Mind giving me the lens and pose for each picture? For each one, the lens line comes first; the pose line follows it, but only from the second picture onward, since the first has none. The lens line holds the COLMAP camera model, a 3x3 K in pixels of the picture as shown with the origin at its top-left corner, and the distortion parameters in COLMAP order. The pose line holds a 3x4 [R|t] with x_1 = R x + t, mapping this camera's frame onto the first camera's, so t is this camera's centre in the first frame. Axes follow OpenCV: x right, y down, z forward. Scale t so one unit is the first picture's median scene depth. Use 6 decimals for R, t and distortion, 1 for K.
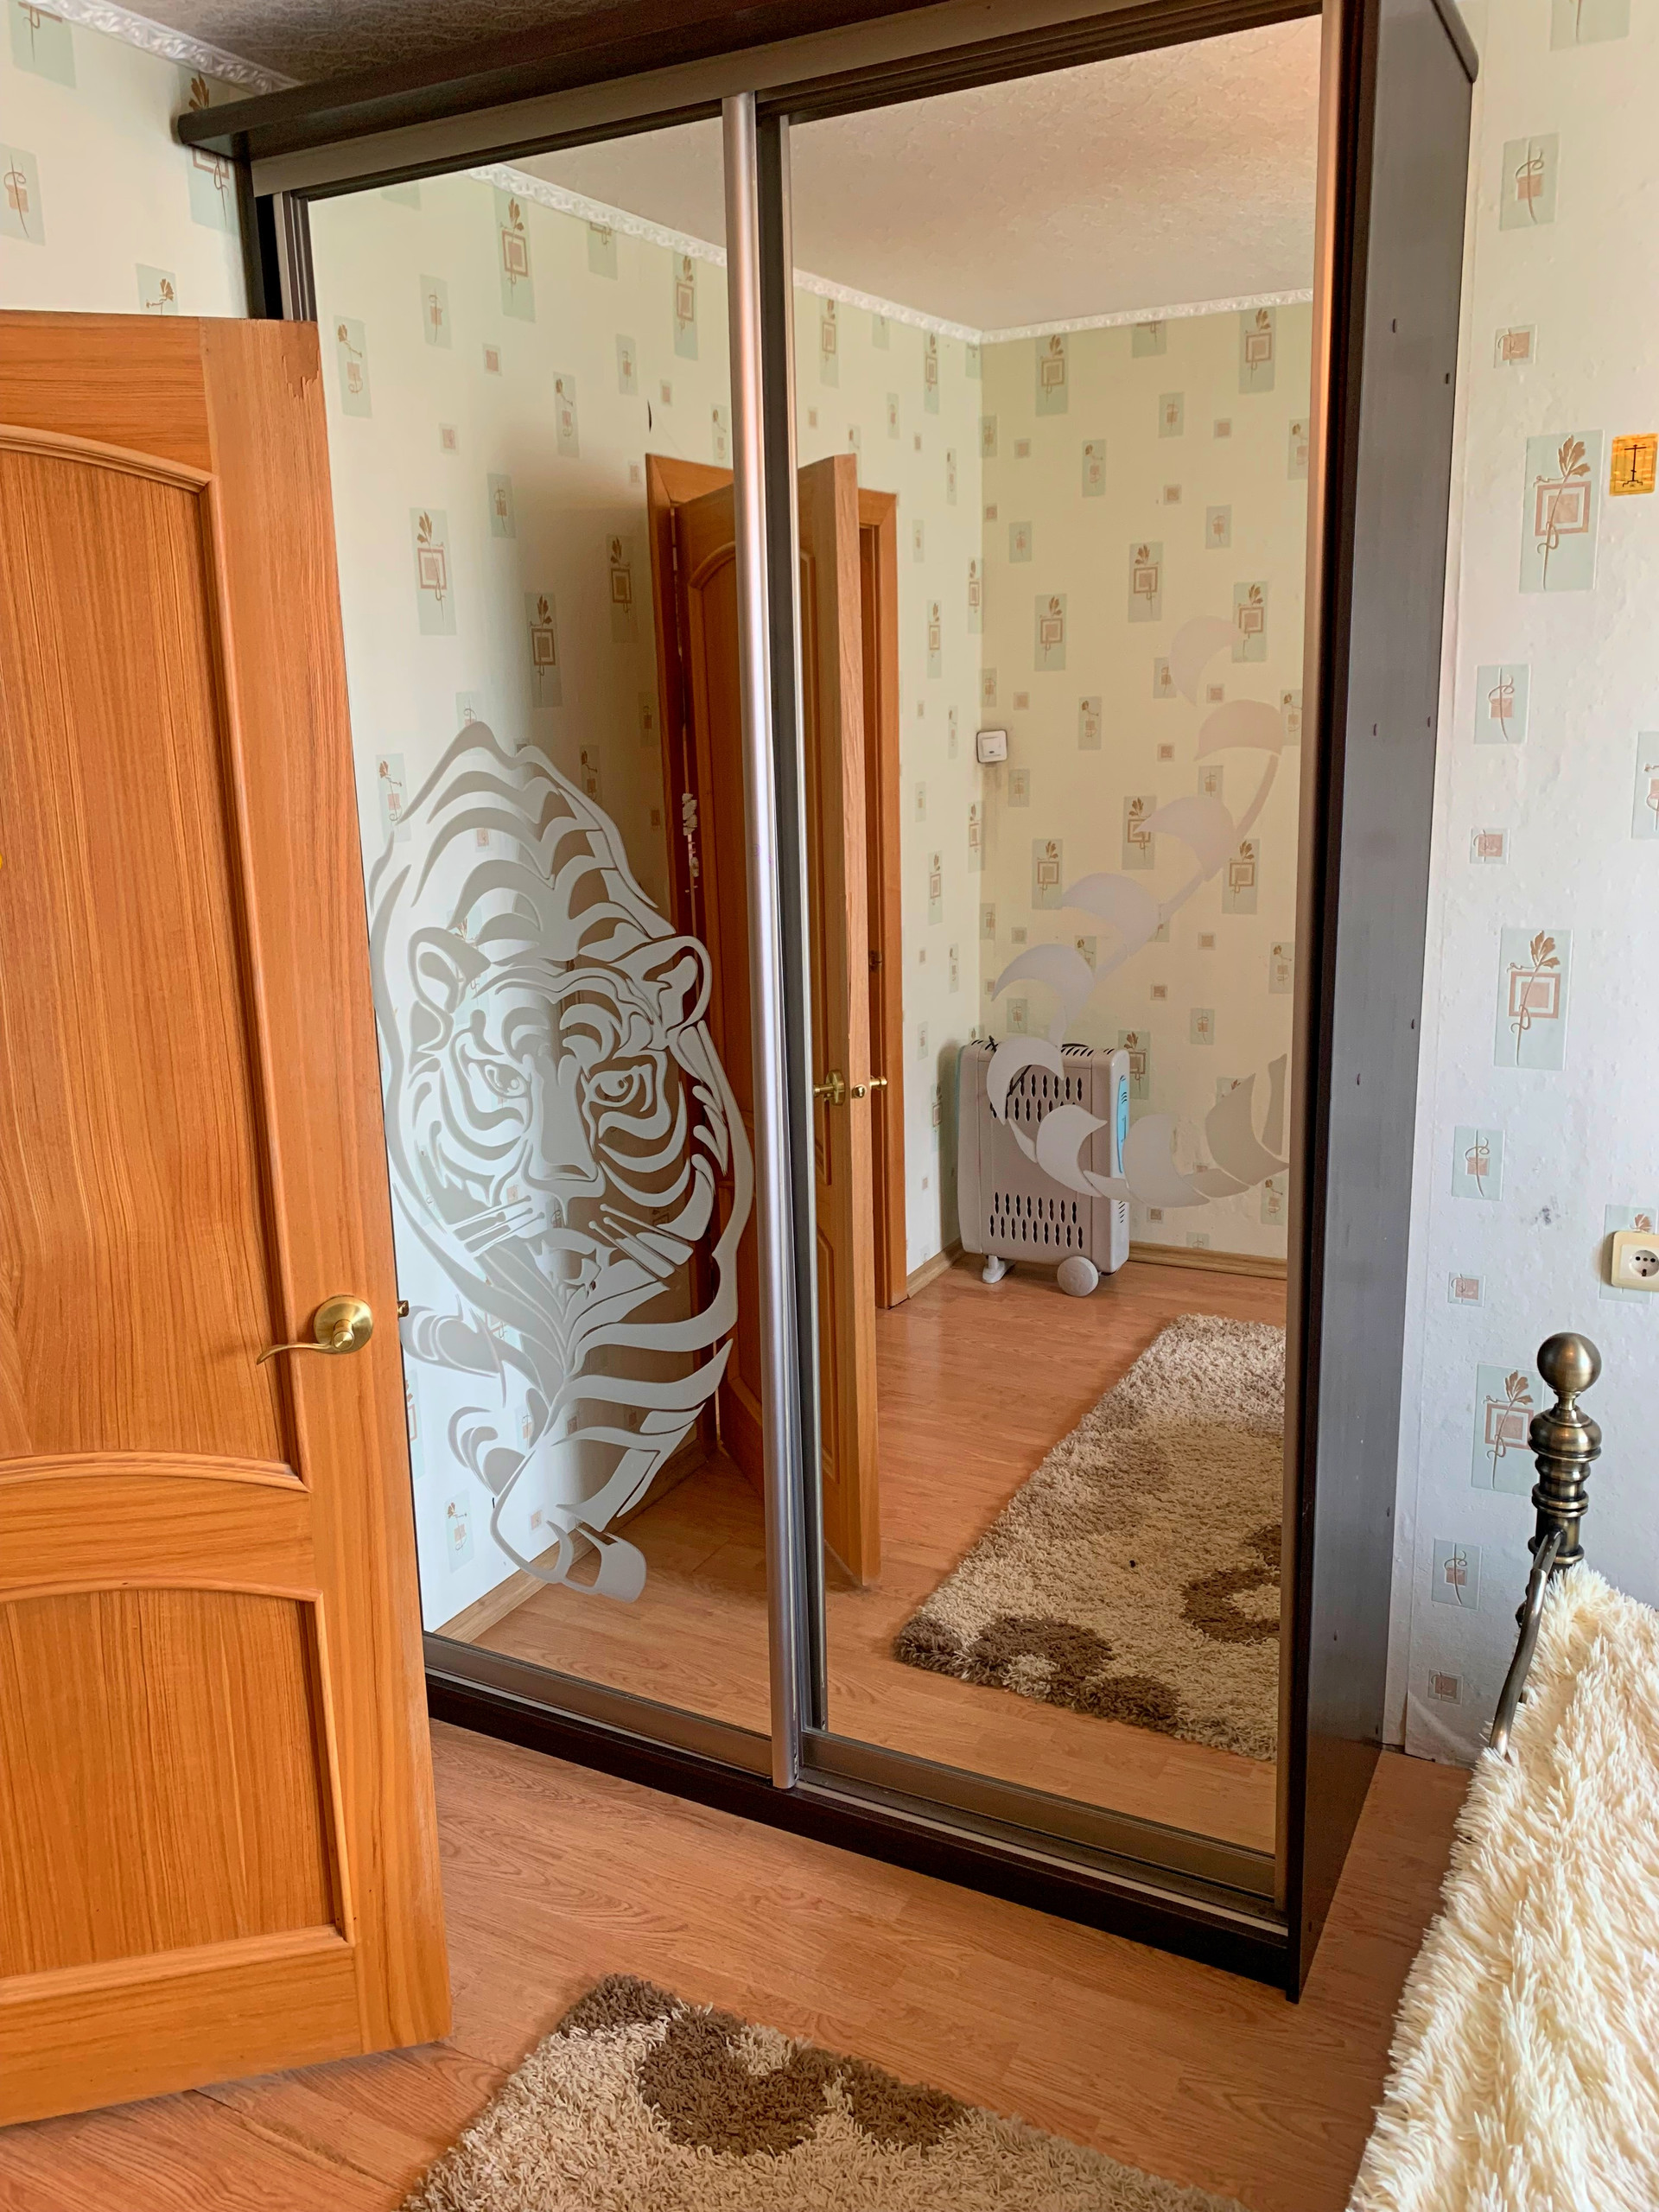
lens RADIAL K [[1700.1, 0, 829.3], [0, 1700.1, 1098.3], [0, 0, 1]] dist [0.022376, -0.021255]
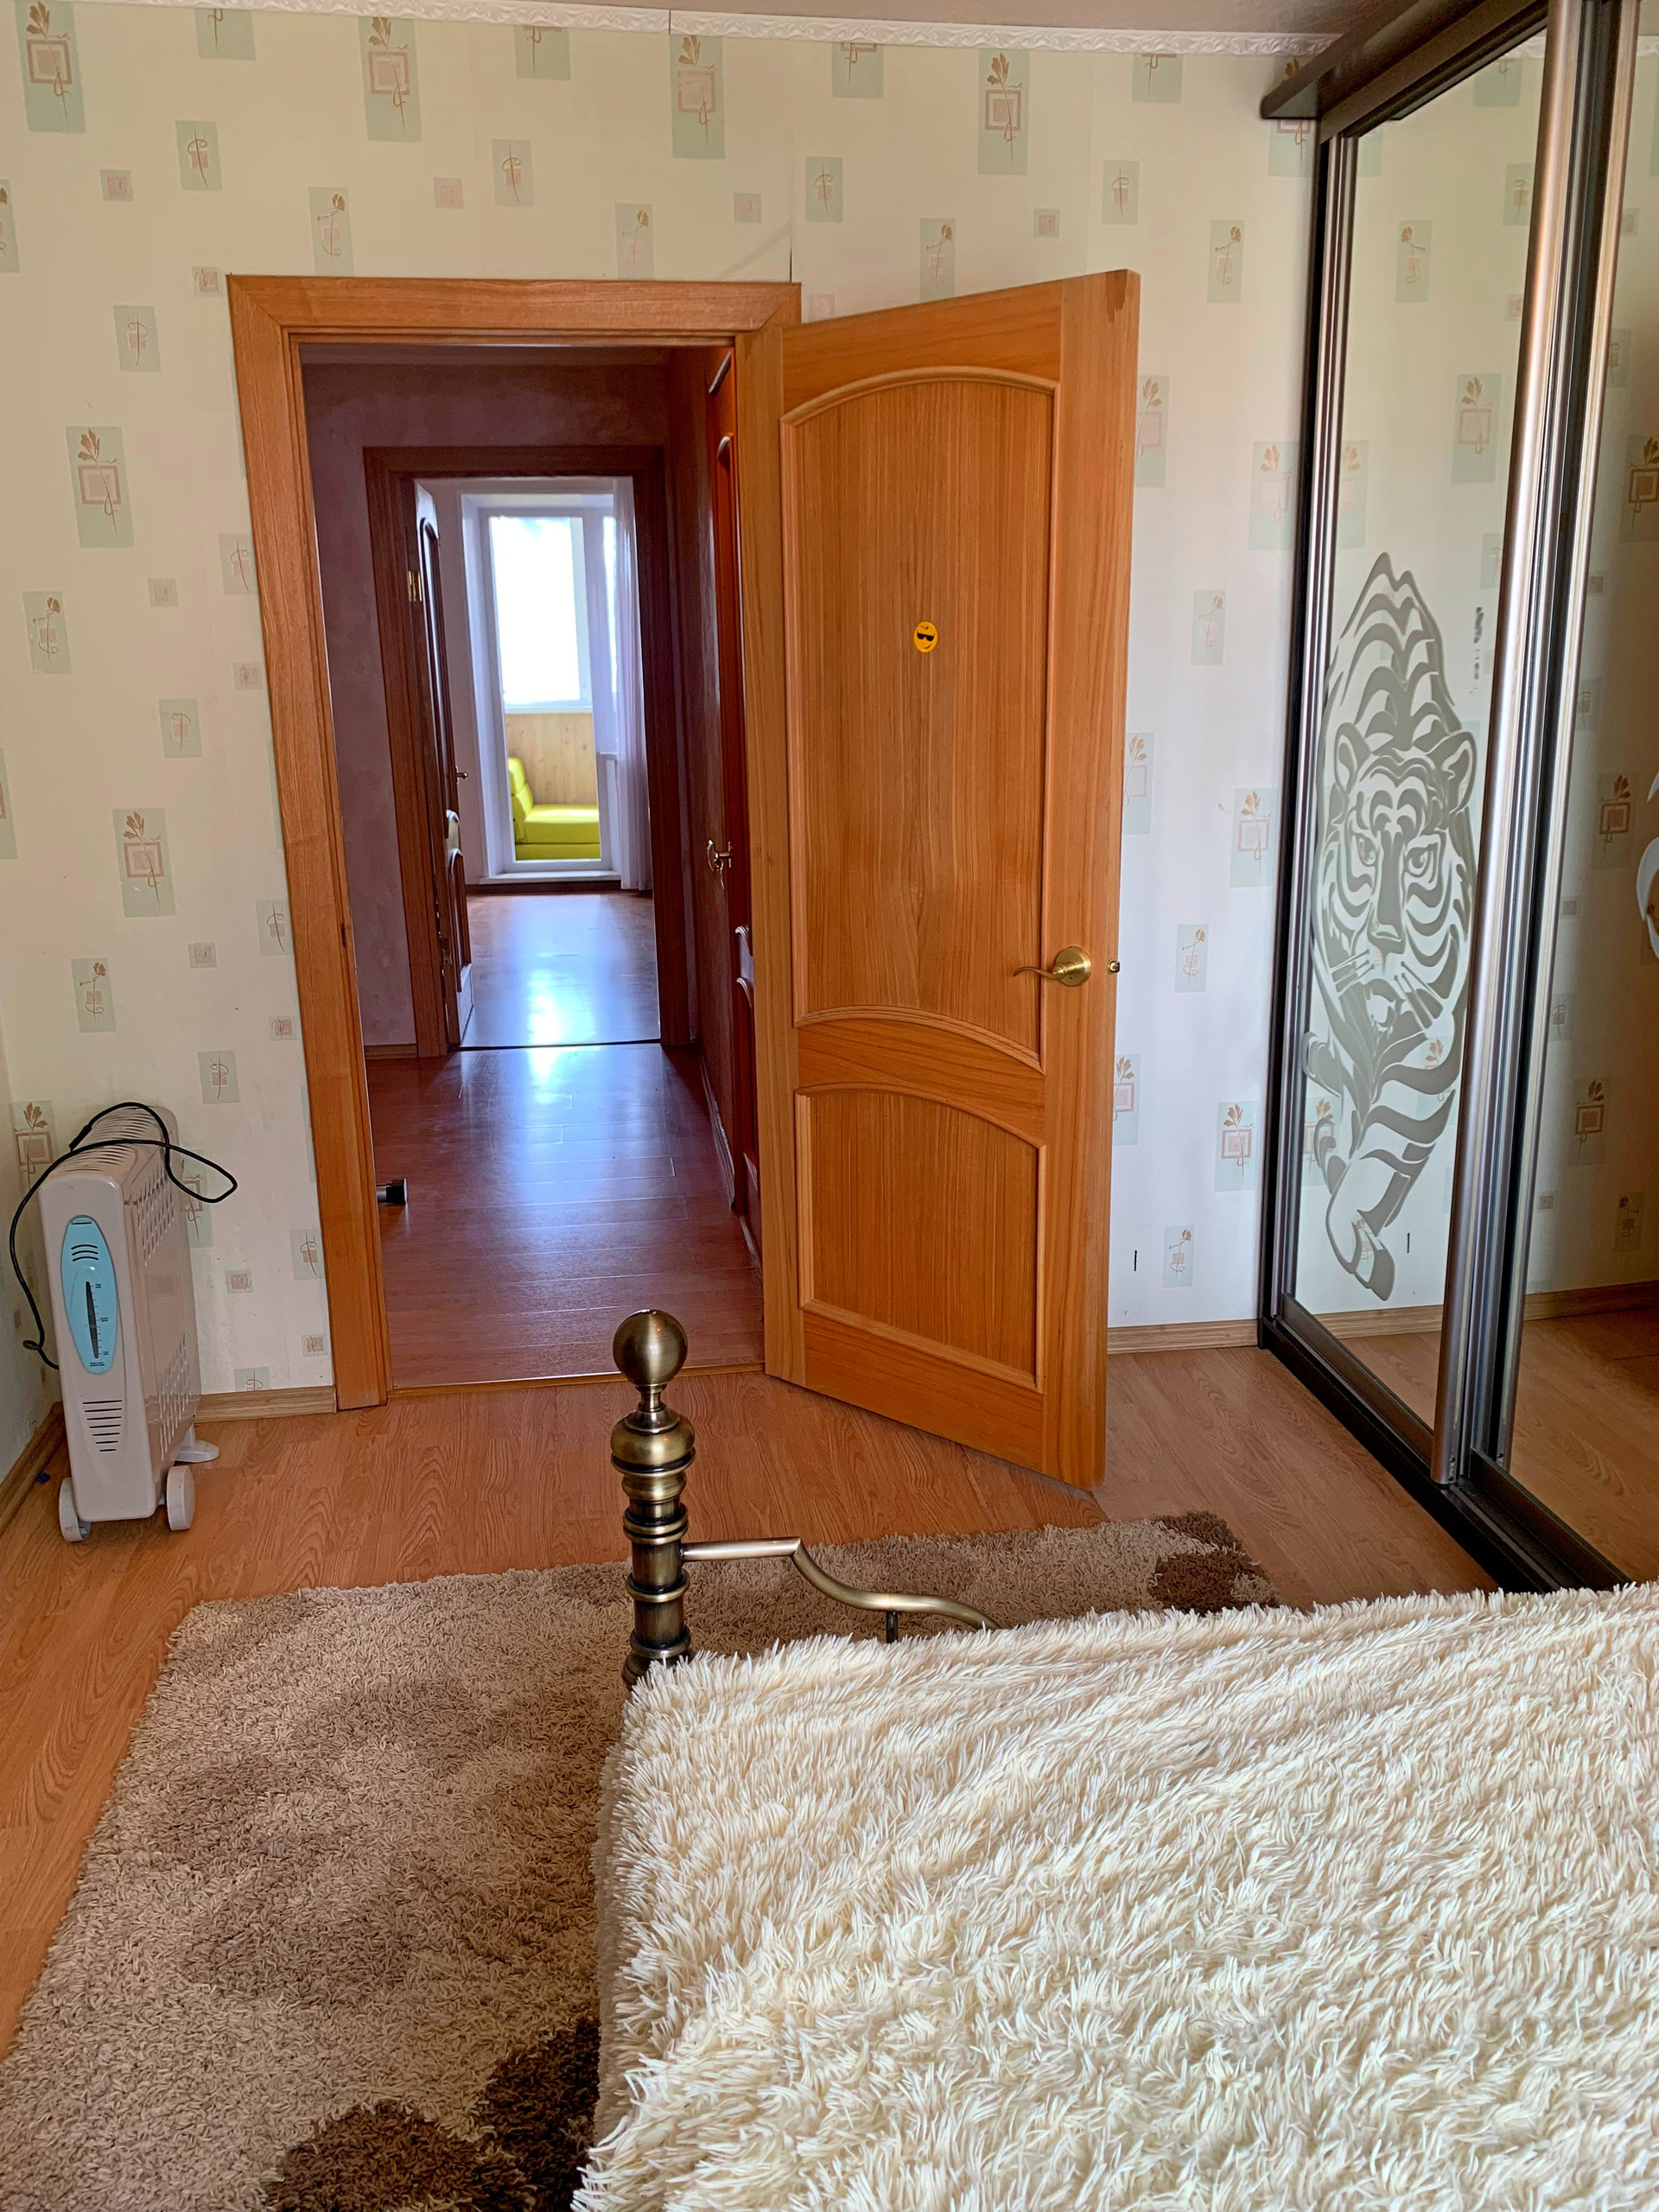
lens RADIAL K [[1700.1, 0, 852.7], [0, 1700.1, 1099.0], [0, 0, 1]] dist [0.022376, -0.021255]
pose [[0.584503, 0.217306, -0.781751, 0.636230], [-0.169282, 0.974927, 0.144434, 0.052988], [0.793536, 0.047915, 0.606633, -0.034852]]
